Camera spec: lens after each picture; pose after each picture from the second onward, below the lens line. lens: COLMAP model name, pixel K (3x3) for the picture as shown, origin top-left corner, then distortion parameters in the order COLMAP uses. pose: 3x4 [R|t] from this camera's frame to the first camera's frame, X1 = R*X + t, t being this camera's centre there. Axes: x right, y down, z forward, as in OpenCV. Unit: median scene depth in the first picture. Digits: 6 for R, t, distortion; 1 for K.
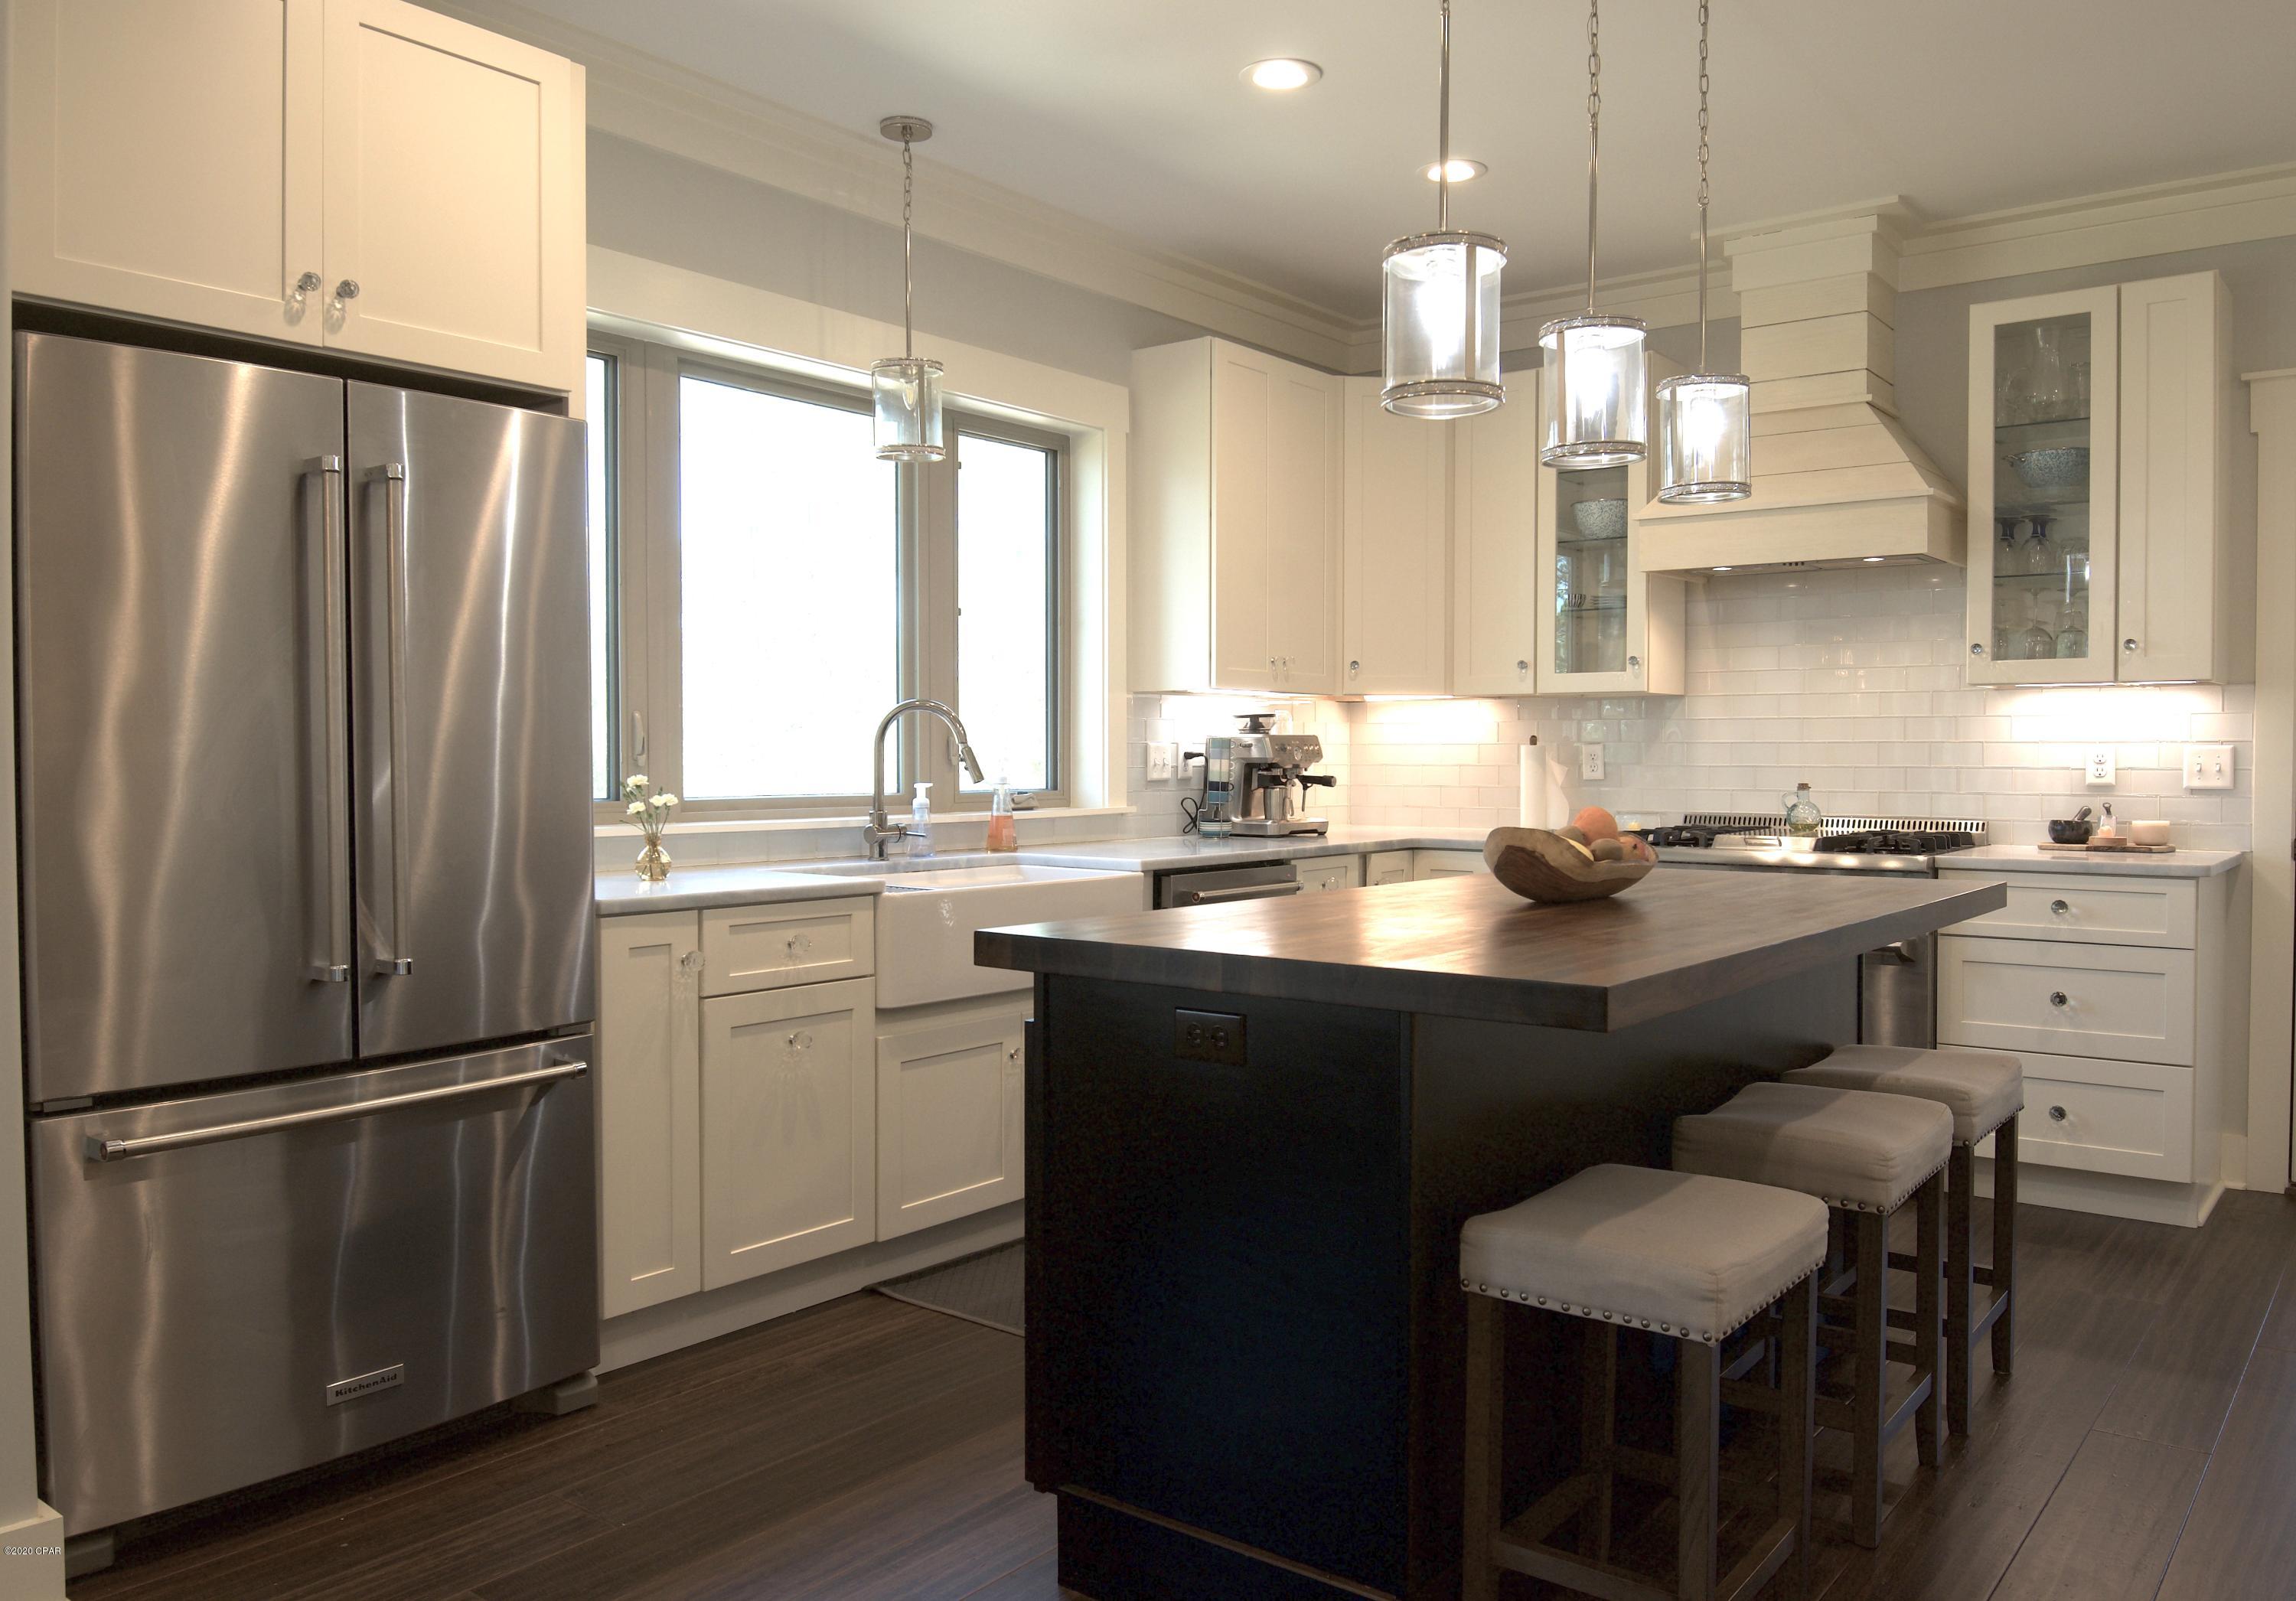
lens RADIAL K [[1713.4, 0, 1148.0], [0, 1713.4, 800.5], [0, 0, 1]] dist [-0.015781, -0.010424]
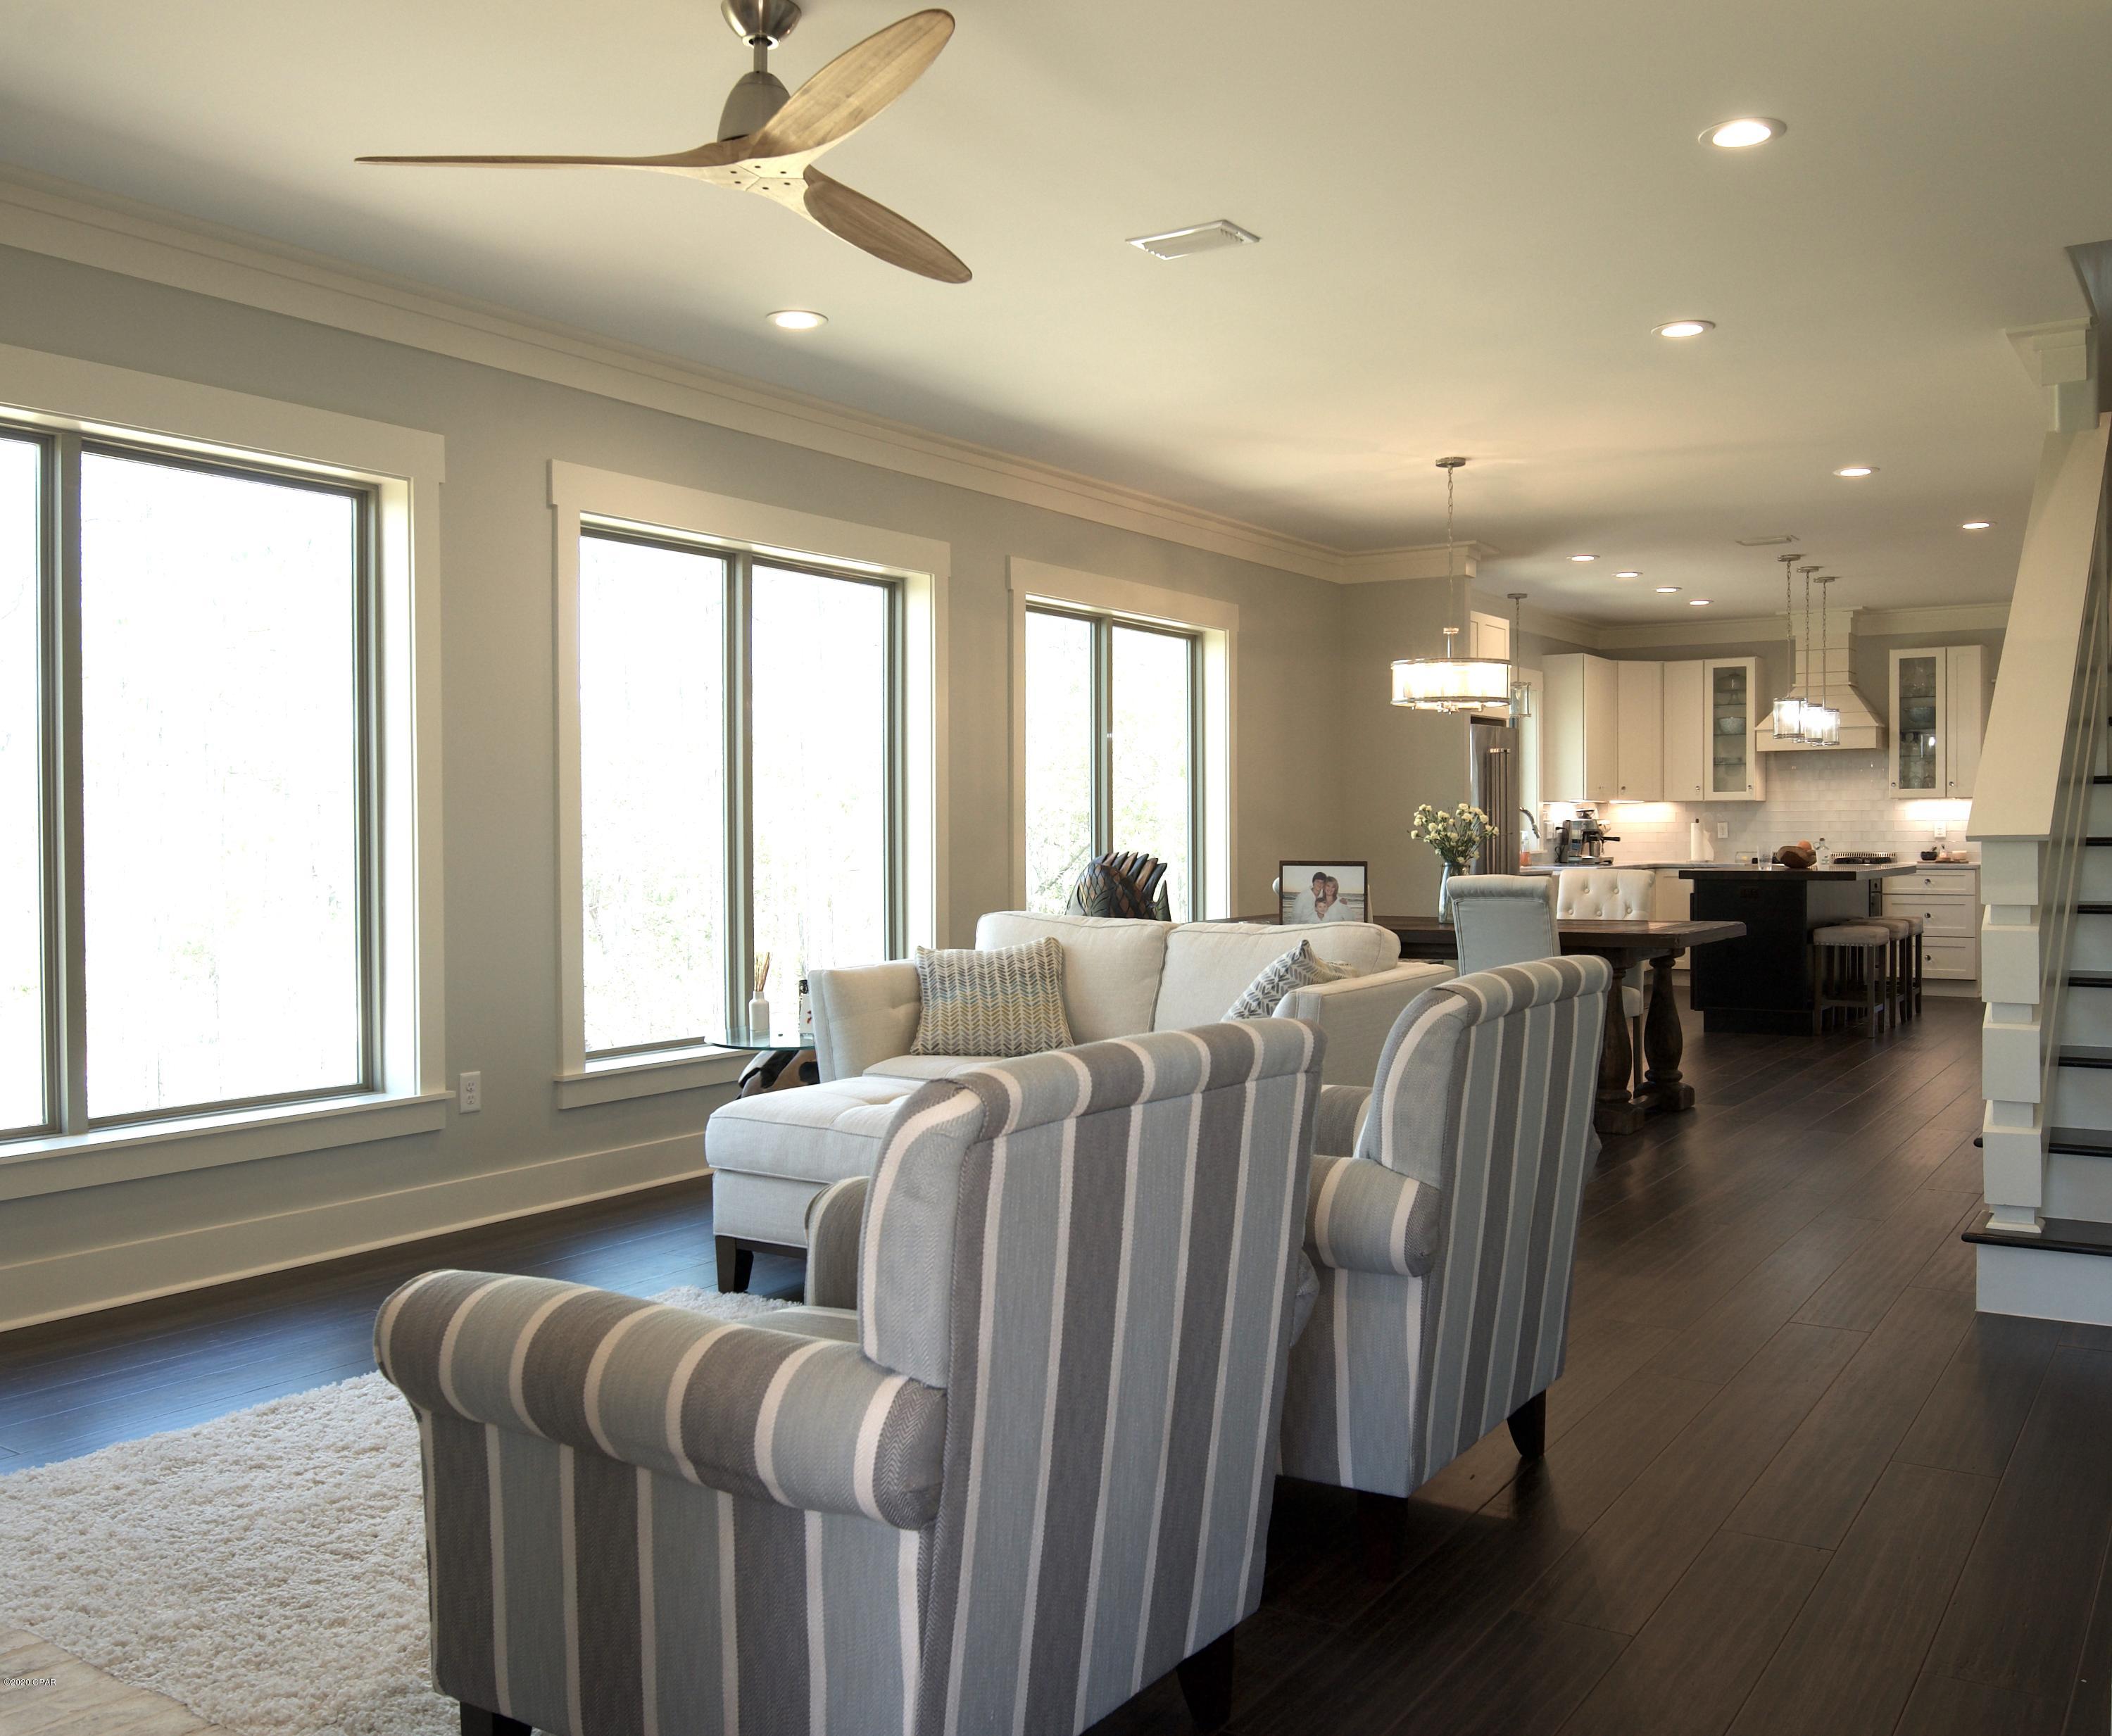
lens RADIAL K [[1859.4, 0, 1105.6], [0, 1859.4, 870.6], [0, 0, 1]] dist [-0.006359, -0.003296]
pose [[0.994850, -0.007639, 0.101071, -0.960276], [0.008456, 0.999935, -0.007661, 0.051175], [-0.101006, 0.008476, 0.994850, -1.630573]]
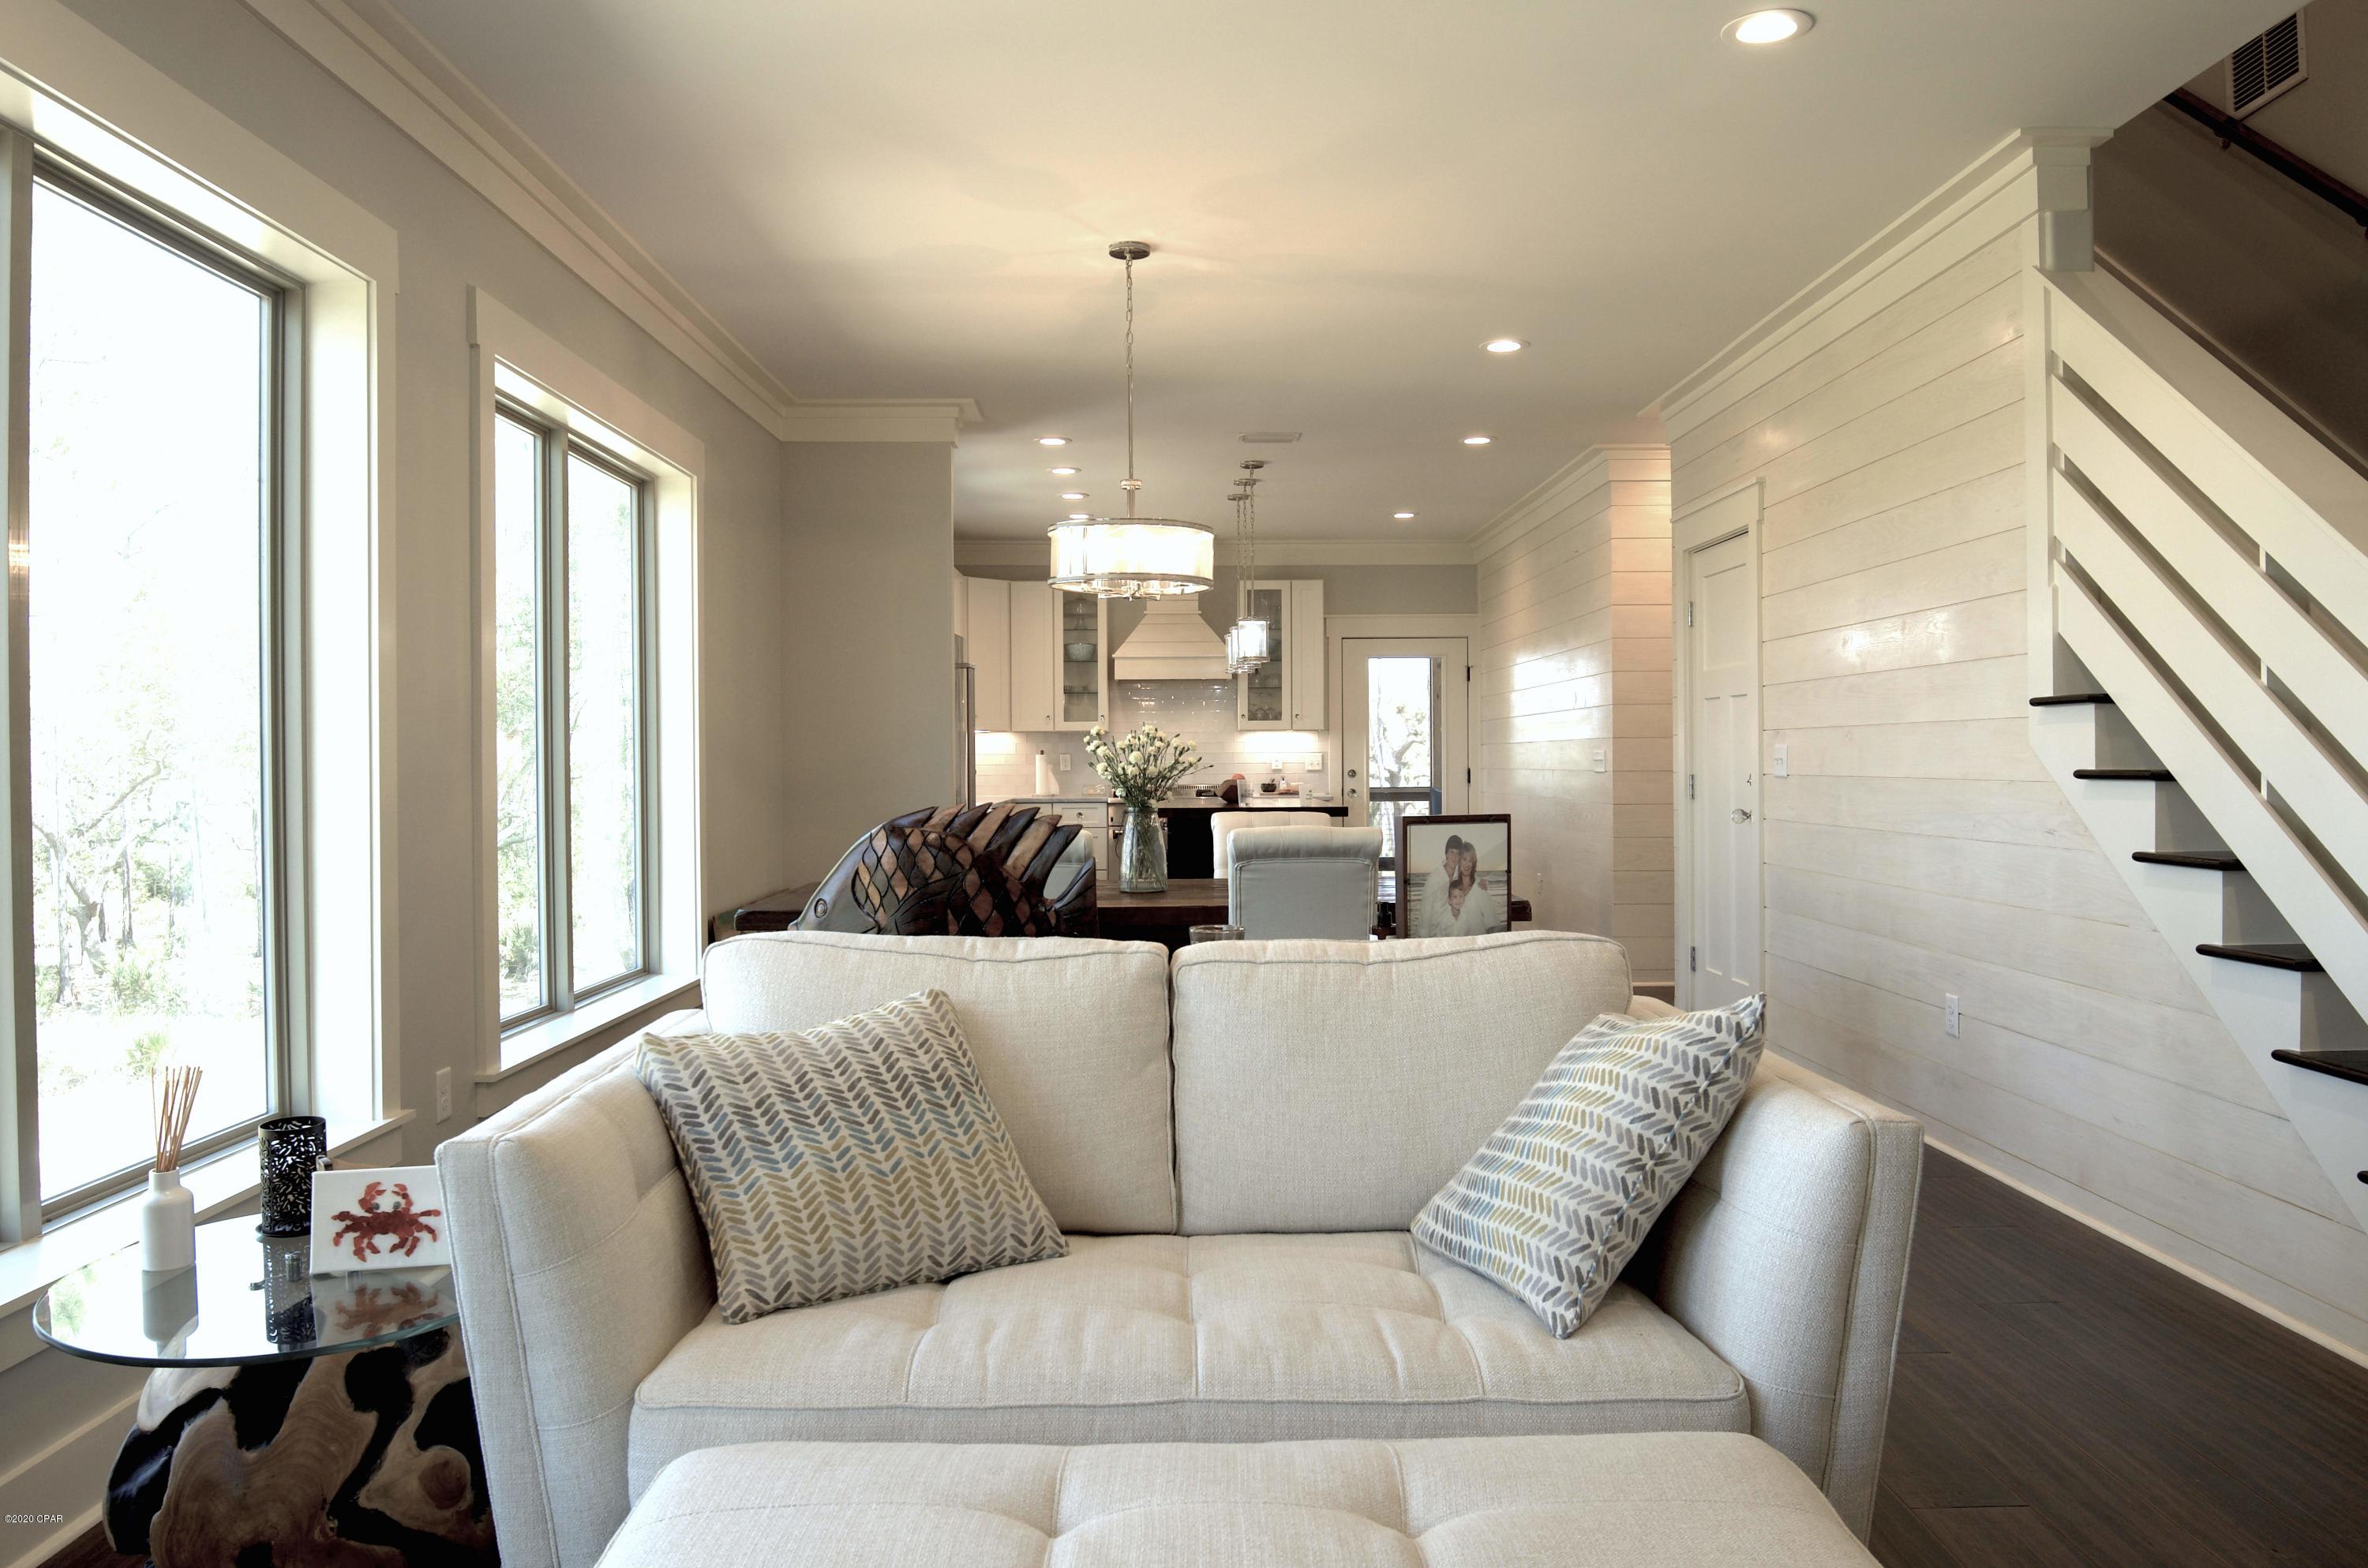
lens RADIAL K [[1673.6, 0, 1184.0], [0, 1673.6, 784.0], [0, 0, 1]] dist [0.020211, -0.064866]
pose [[0.776619, -0.013935, 0.629816, -1.137156], [0.023639, 0.999696, -0.007029, 0.027123], [-0.629527, 0.020347, 0.776712, -0.866467]]
